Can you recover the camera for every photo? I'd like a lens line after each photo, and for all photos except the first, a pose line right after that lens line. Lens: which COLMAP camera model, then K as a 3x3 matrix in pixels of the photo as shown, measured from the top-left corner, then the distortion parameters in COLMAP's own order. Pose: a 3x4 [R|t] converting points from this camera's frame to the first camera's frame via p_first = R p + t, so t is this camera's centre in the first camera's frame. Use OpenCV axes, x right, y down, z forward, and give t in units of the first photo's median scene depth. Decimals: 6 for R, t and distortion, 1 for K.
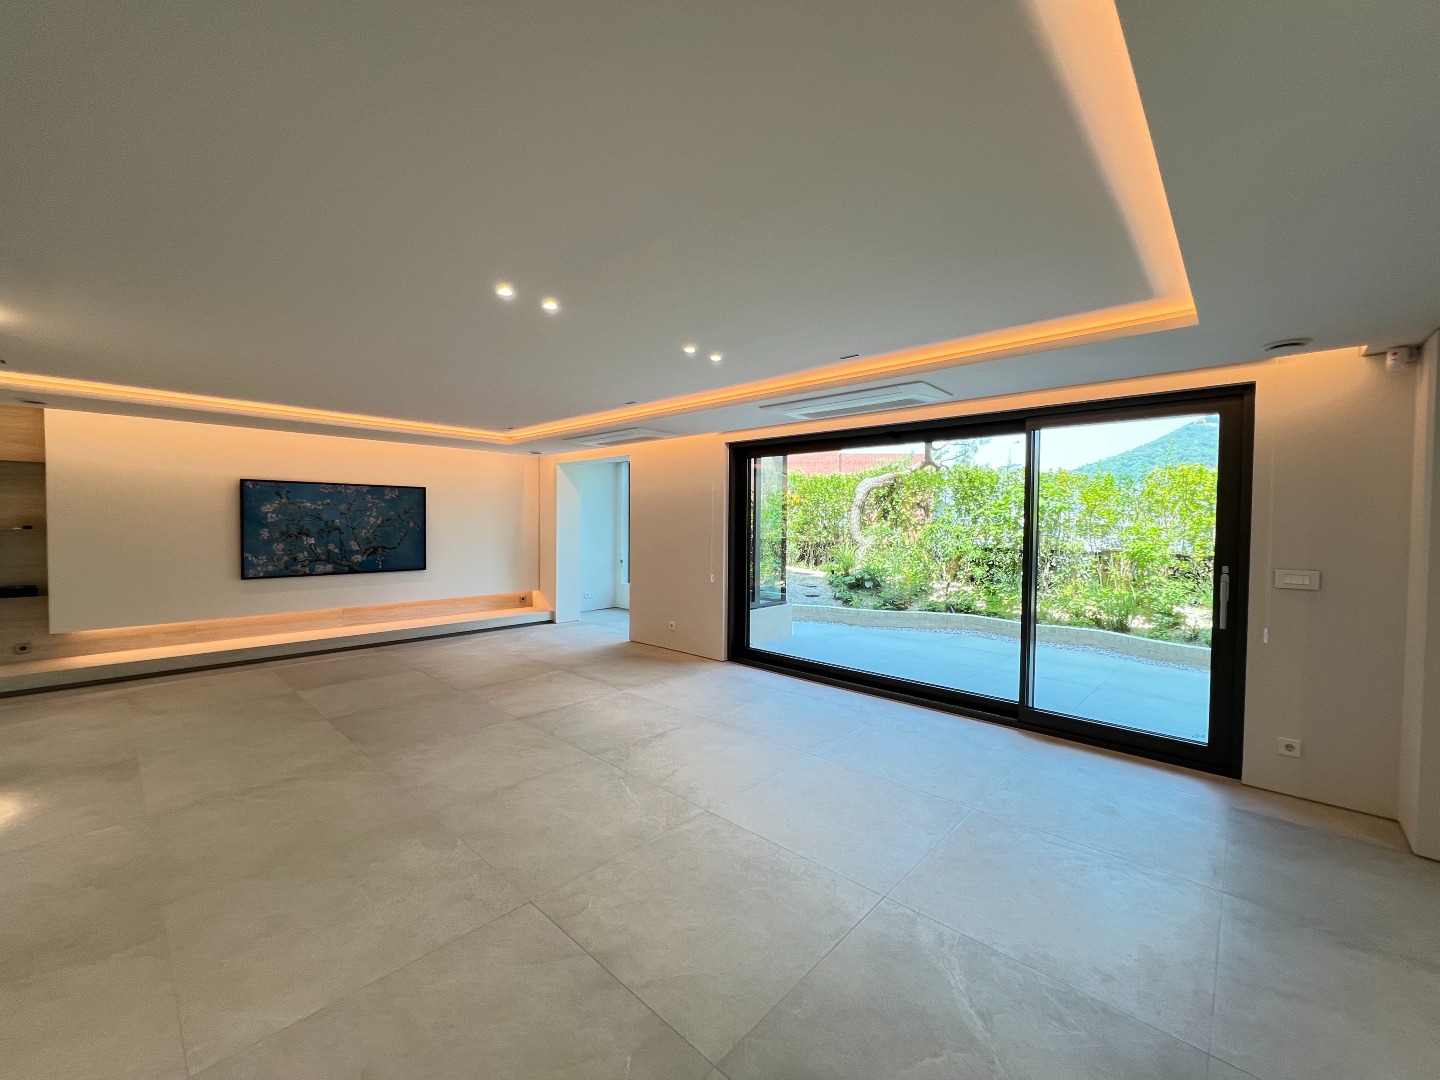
lens RADIAL K [[576.6, 0, 720.0], [0, 576.6, 540.0], [0, 0, 1]] dist [-0.001768, 0.000247]
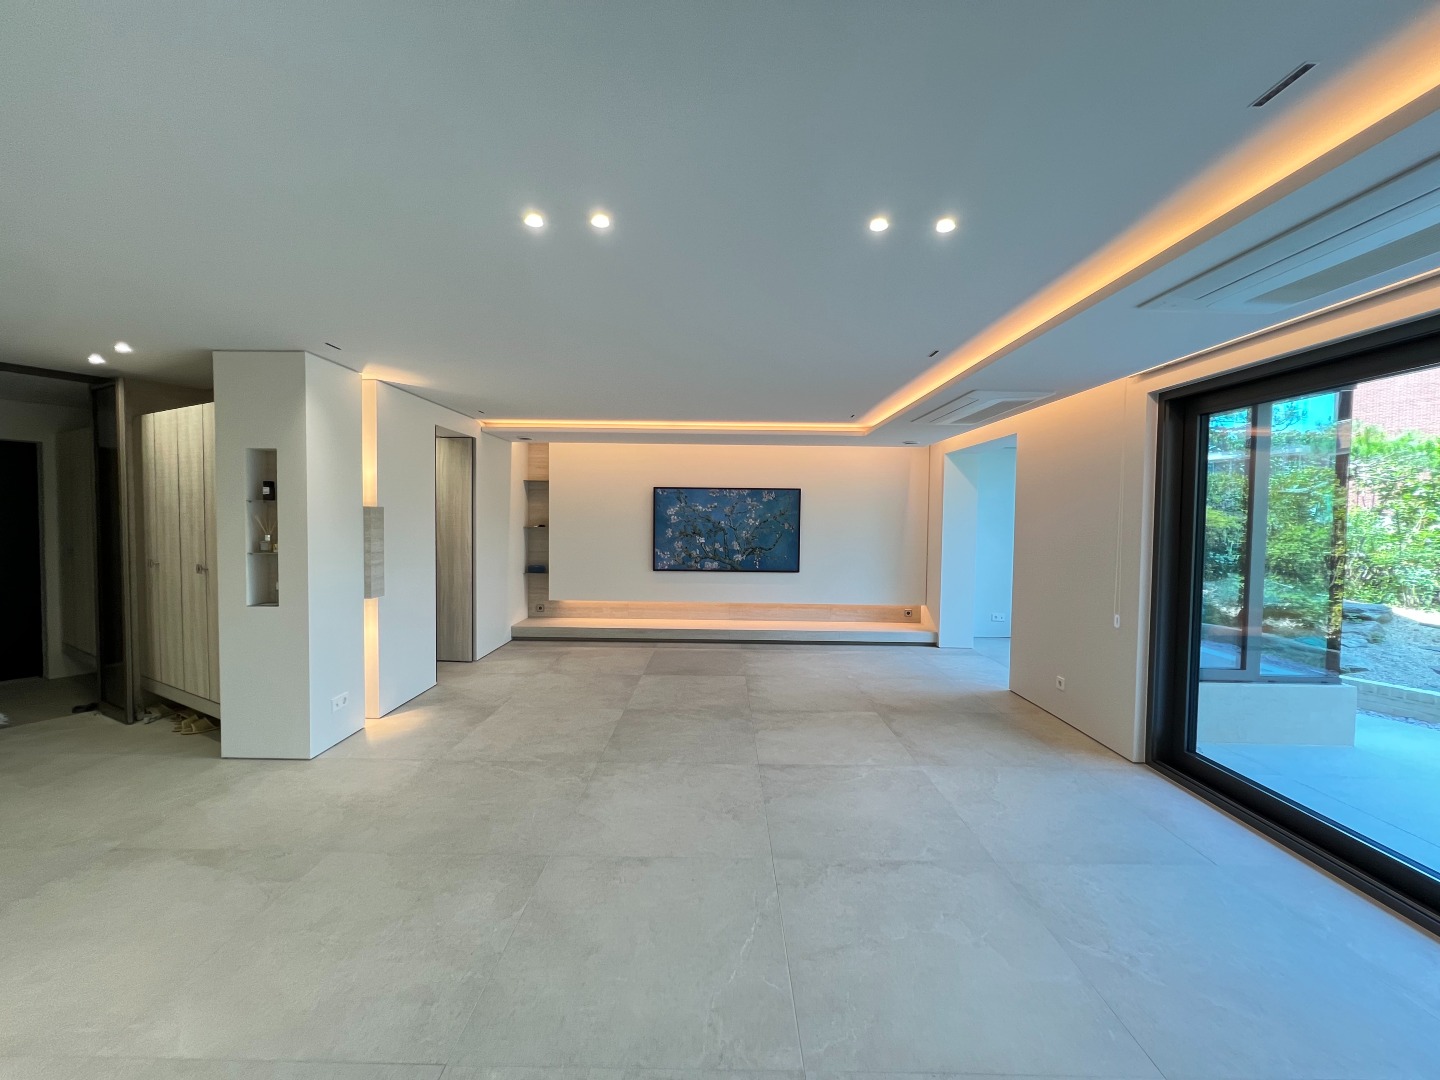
lens RADIAL K [[578.4, 0, 720.0], [0, 578.4, 540.0], [0, 0, 1]] dist [-0.000782, 0.000123]
pose [[0.676429, 0.028575, -0.735953, 0.146234], [-0.030385, 0.999479, 0.010878, -0.012359], [0.735880, 0.015004, 0.676945, 0.275819]]
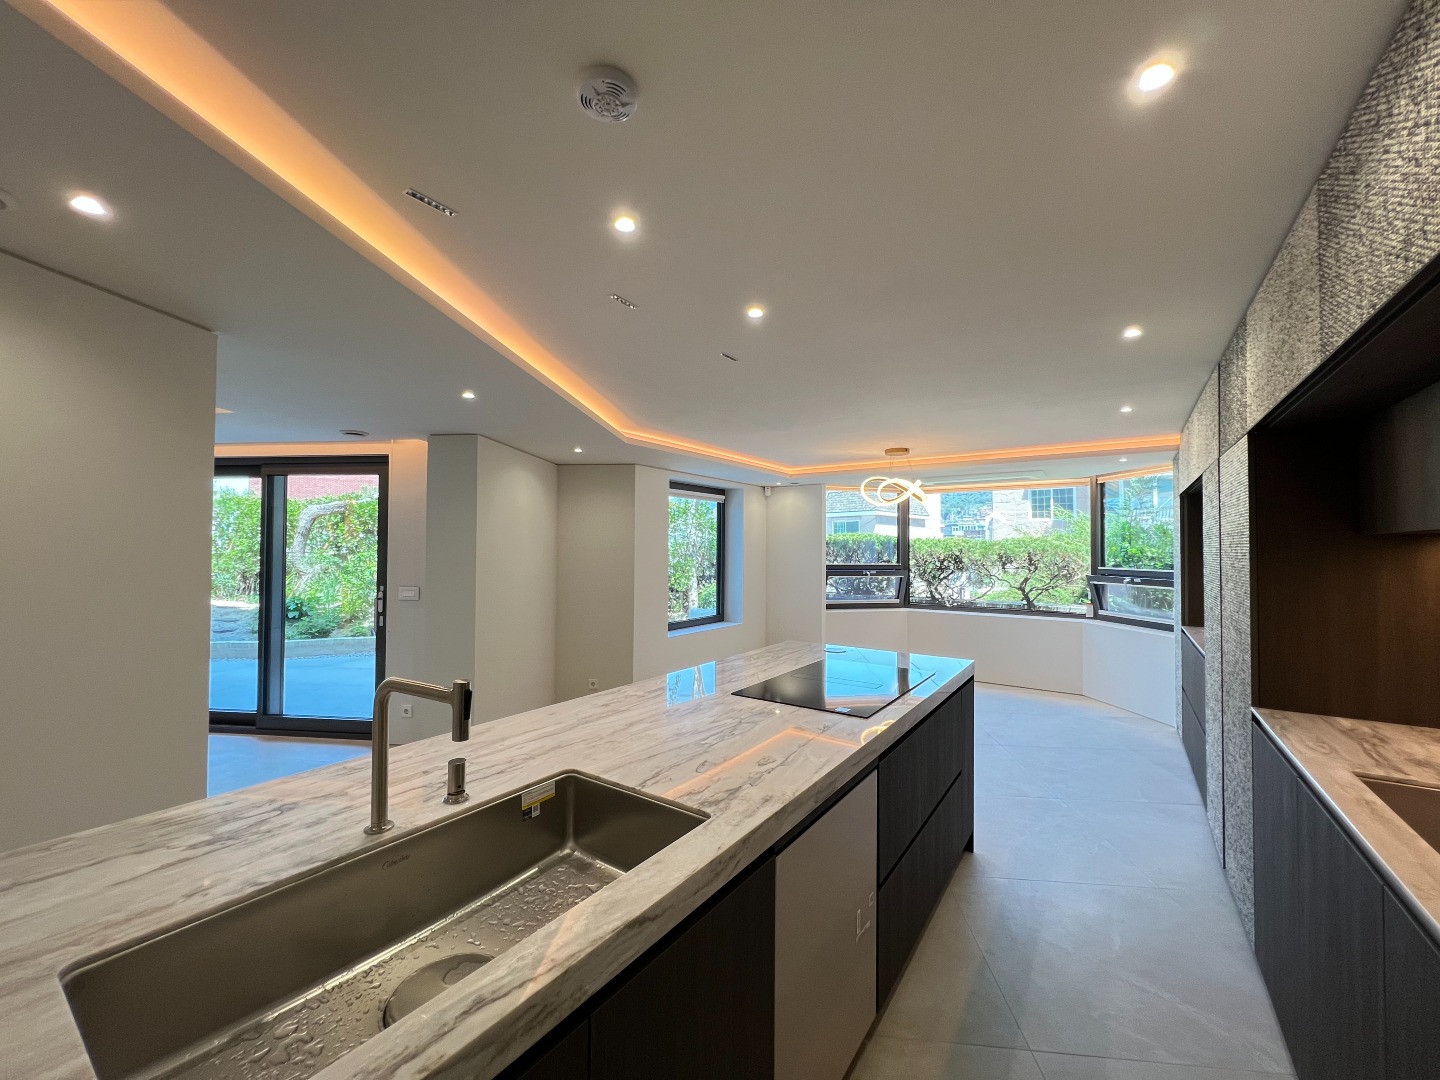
lens RADIAL K [[575.0, 0, 720.0], [0, 575.0, 540.0], [0, 0, 1]] dist [-0.009350, 0.003641]
pose [[0.798463, 0.006164, 0.602013, 0.387307], [0.019510, 0.999157, -0.036107, 0.000871], [-0.601728, 0.040575, 0.797670, -0.319916]]
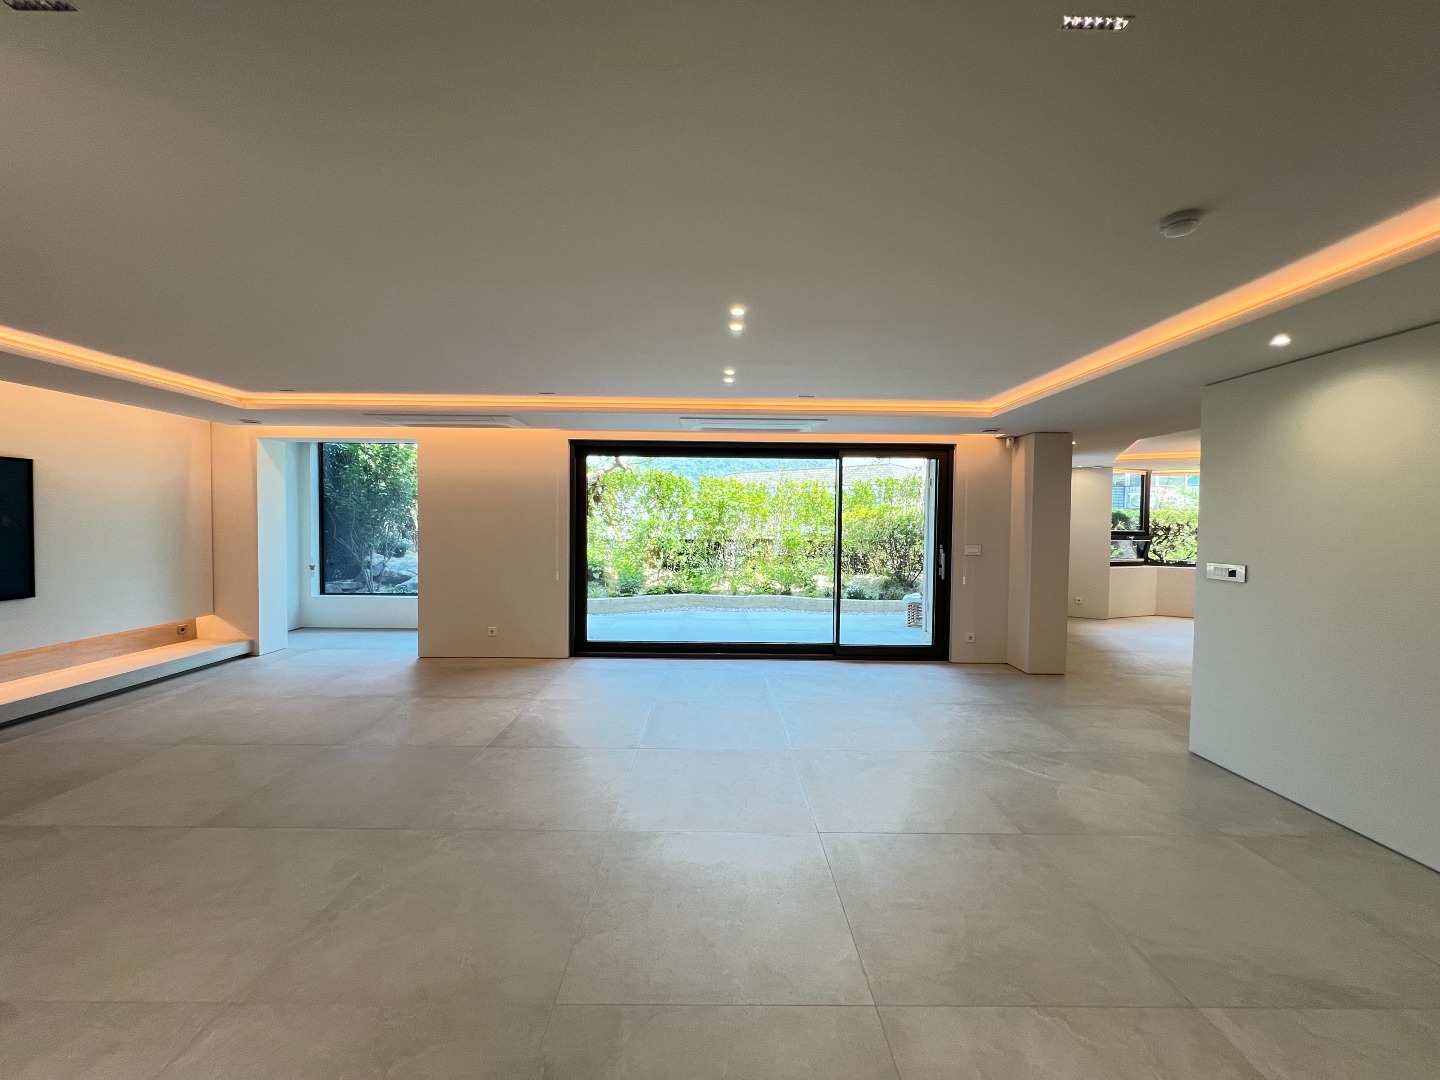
lens RADIAL K [[575.0, 0, 720.0], [0, 575.0, 540.0], [0, 0, 1]] dist [-0.009350, 0.003641]
pose [[0.727759, -0.024372, 0.685400, -0.473568], [0.017322, 0.999703, 0.017157, -0.006466], [-0.685615, -0.000614, 0.727964, 0.093259]]
